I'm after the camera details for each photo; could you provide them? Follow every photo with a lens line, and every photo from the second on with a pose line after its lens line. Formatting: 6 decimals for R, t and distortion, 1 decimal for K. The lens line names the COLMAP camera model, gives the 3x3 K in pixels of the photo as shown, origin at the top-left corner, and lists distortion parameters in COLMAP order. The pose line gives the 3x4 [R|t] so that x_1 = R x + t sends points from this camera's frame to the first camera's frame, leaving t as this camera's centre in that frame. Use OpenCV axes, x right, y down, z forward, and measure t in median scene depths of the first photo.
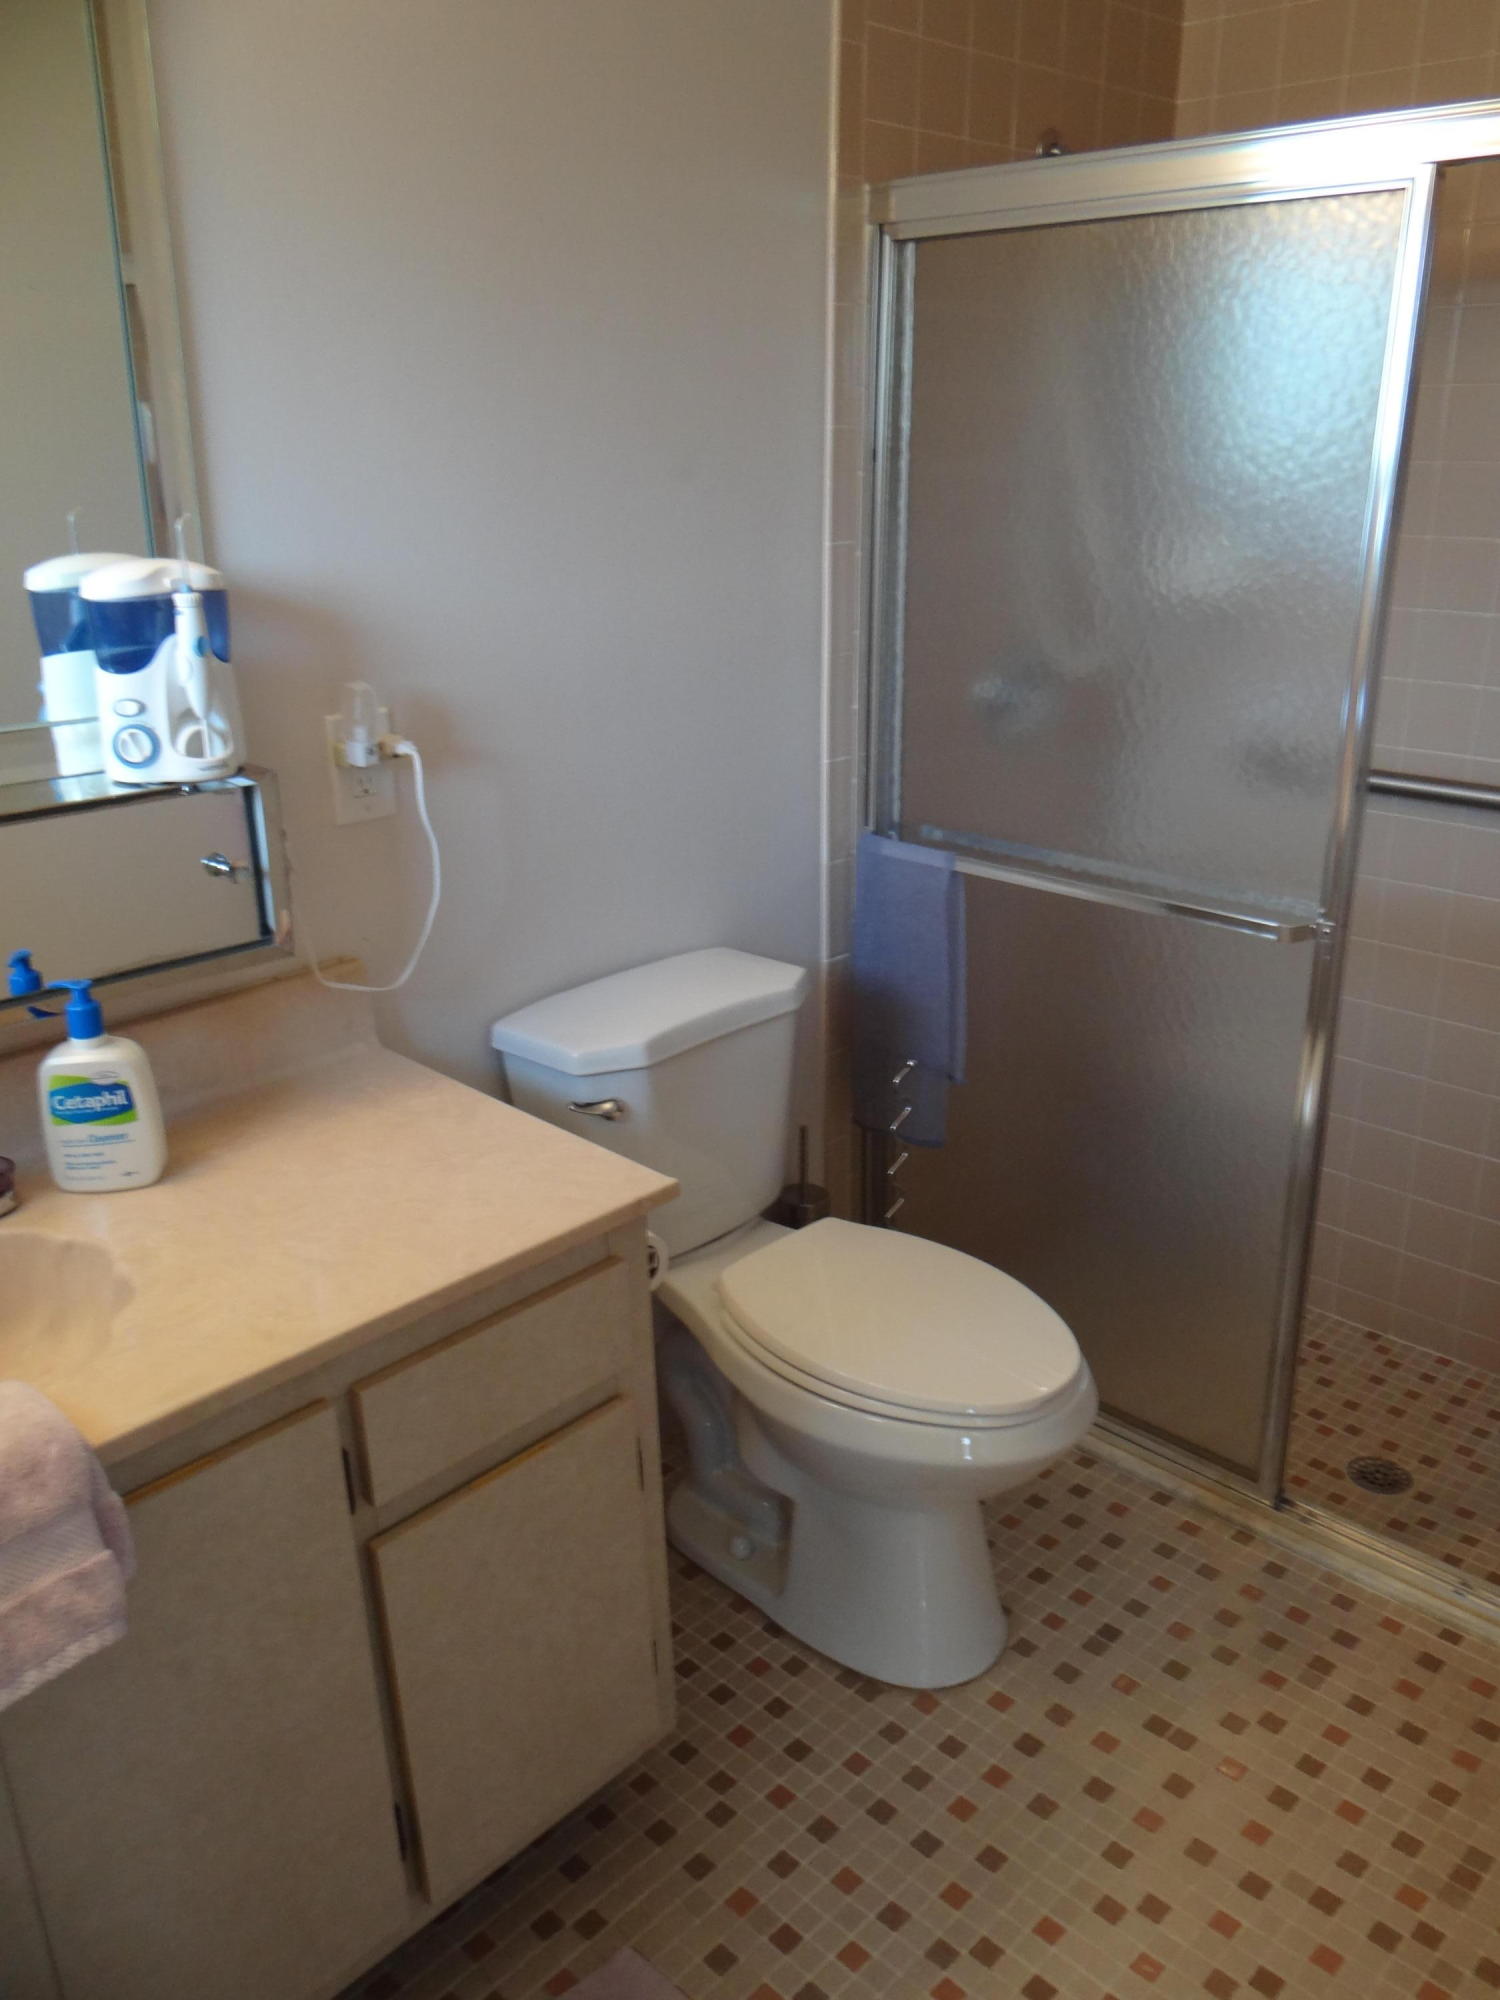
lens RADIAL K [[1566.8, 0, 683.3], [0, 1566.8, 998.0], [0, 0, 1]] dist [0.005360, -0.029406]
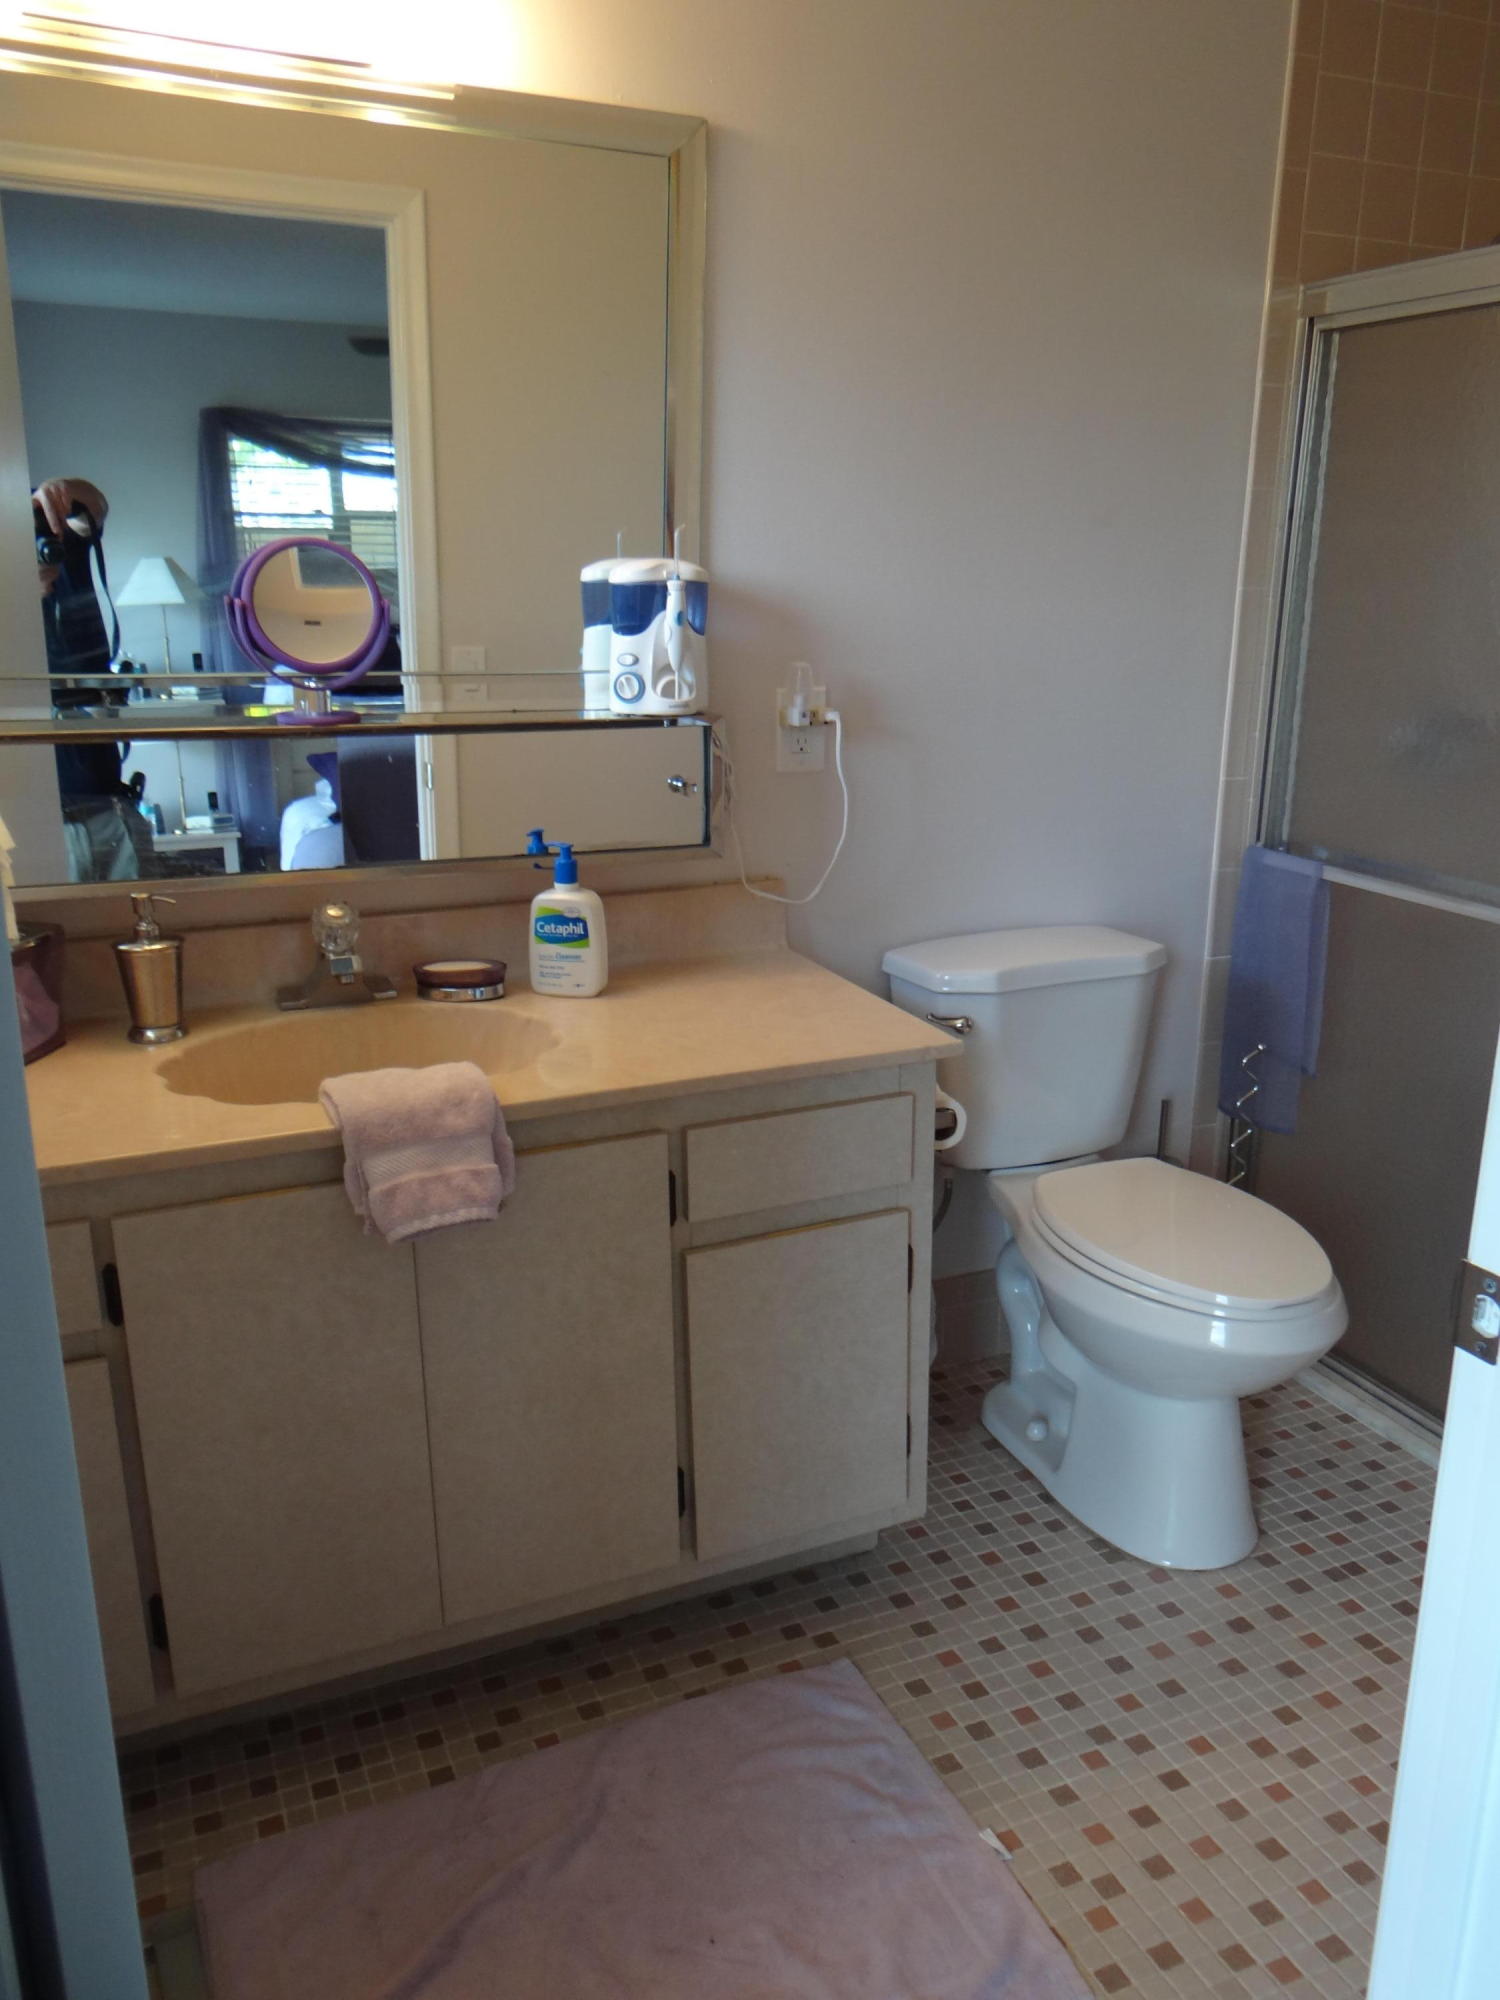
lens RADIAL K [[1566.8, 0, 683.3], [0, 1566.8, 998.0], [0, 0, 1]] dist [0.005360, -0.029406]
pose [[0.920516, 0.124017, -0.370499, 0.238772], [-0.150462, 0.987670, -0.043225, 0.159356], [0.360570, 0.095536, 0.927826, -0.252665]]
